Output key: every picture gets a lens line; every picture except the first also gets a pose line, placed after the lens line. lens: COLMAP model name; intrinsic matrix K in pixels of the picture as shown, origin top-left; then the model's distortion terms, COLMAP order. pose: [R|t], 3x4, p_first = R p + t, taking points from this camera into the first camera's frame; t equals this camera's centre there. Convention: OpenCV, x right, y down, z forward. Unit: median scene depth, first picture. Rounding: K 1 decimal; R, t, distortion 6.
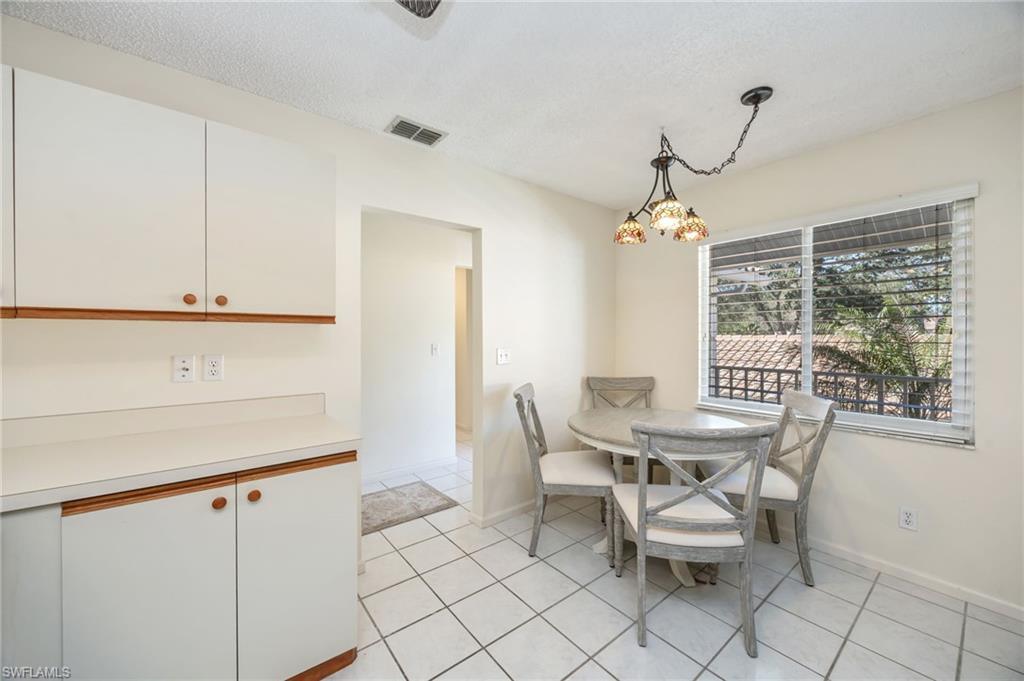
lens RADIAL K [[389.2, 0, 512.4], [0, 389.2, 338.8], [0, 0, 1]] dist [-0.000473, 0.000184]
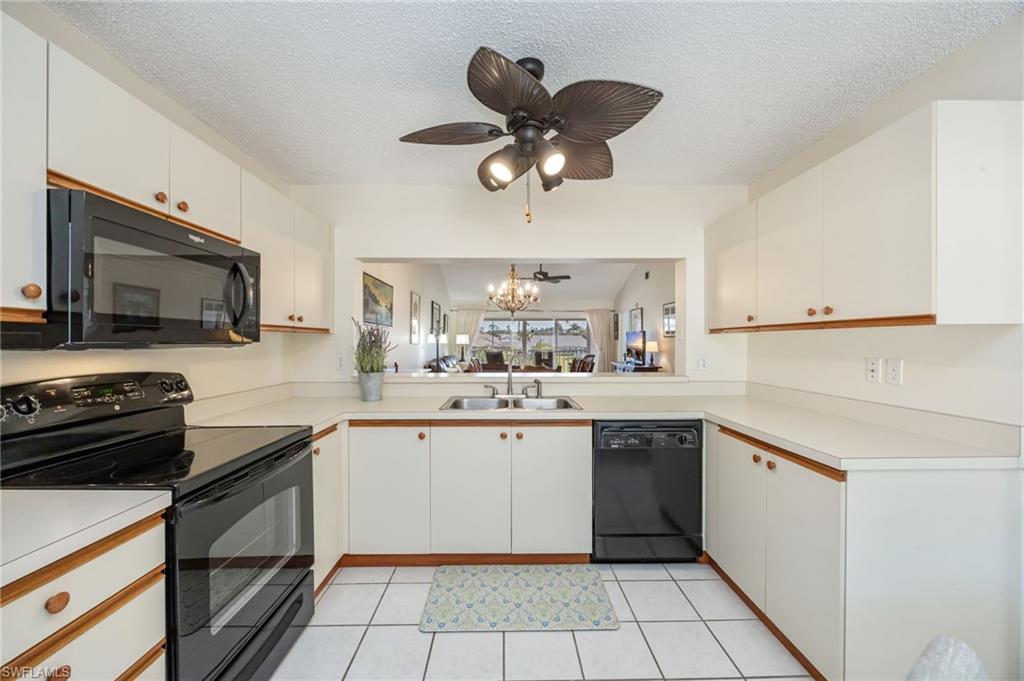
lens RADIAL K [[389.2, 0, 511.8], [0, 389.2, 341.9], [0, 0, 1]] dist [-0.000473, 0.000184]
pose [[-0.605300, 0.002158, -0.795994, 0.678734], [-0.003487, 0.999980, 0.005362, -0.006409], [0.795990, 0.006021, -0.605280, 0.852144]]
